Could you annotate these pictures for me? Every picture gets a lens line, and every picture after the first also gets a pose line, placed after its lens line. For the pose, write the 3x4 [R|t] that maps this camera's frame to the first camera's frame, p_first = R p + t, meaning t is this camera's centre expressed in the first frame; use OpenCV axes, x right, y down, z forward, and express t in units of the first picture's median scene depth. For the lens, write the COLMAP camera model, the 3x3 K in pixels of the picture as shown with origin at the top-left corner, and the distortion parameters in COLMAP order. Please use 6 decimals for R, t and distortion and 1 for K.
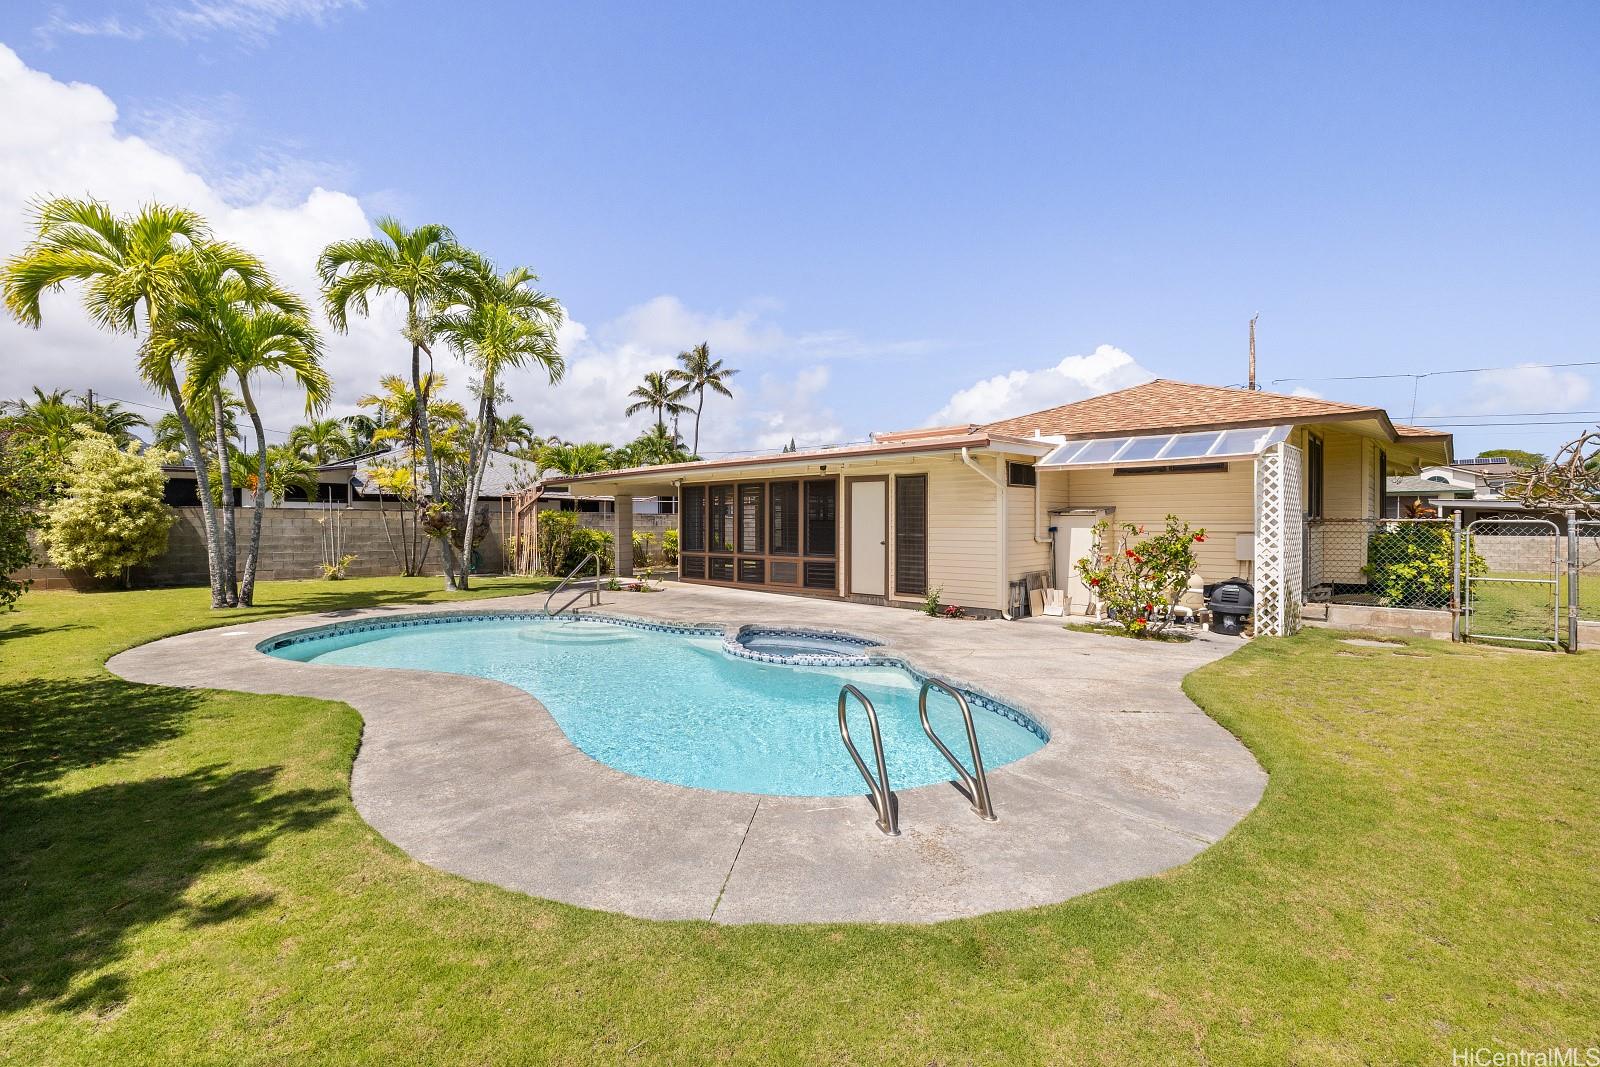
lens RADIAL K [[720.8, 0, 800.0], [0, 720.8, 533.5], [0, 0, 1]] dist [-0.001507, -0.000039]
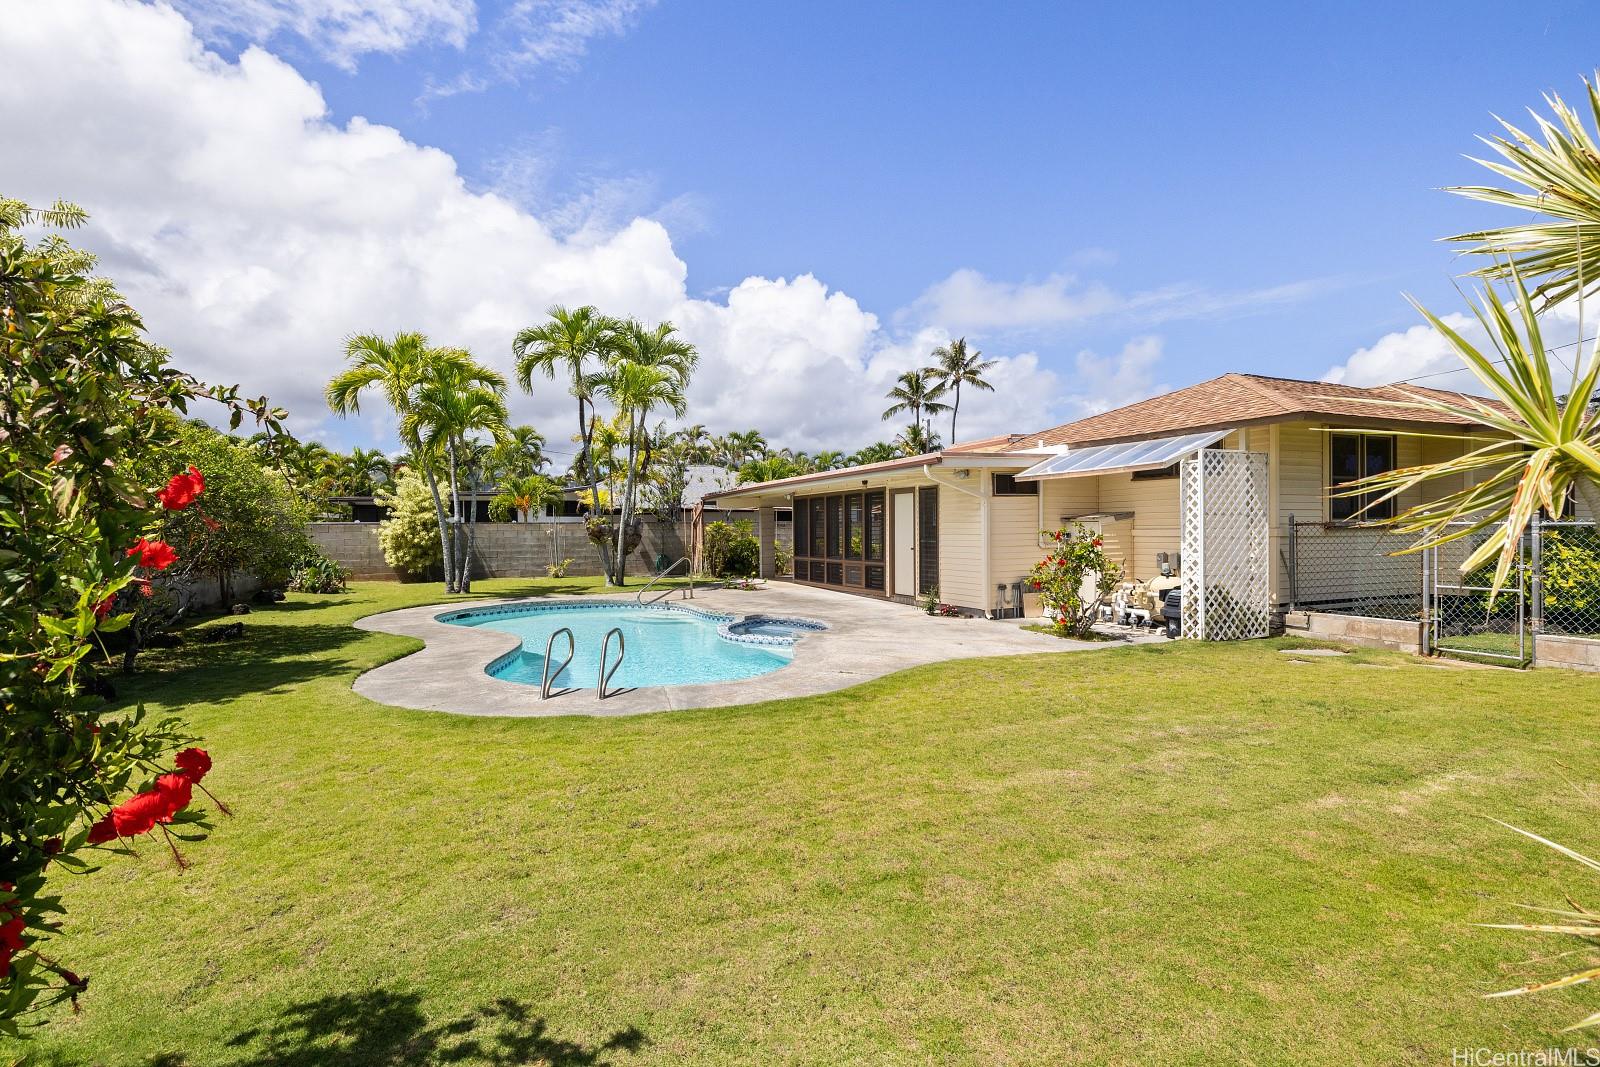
lens RADIAL K [[792.5, 0, 799.7], [0, 792.5, 542.0], [0, 0, 1]] dist [0.000613, -0.000082]
pose [[0.918972, -0.004503, -0.394297, 0.391038], [0.006152, 0.999977, 0.002919, -0.001386], [0.394275, -0.005108, 0.918978, -0.166040]]
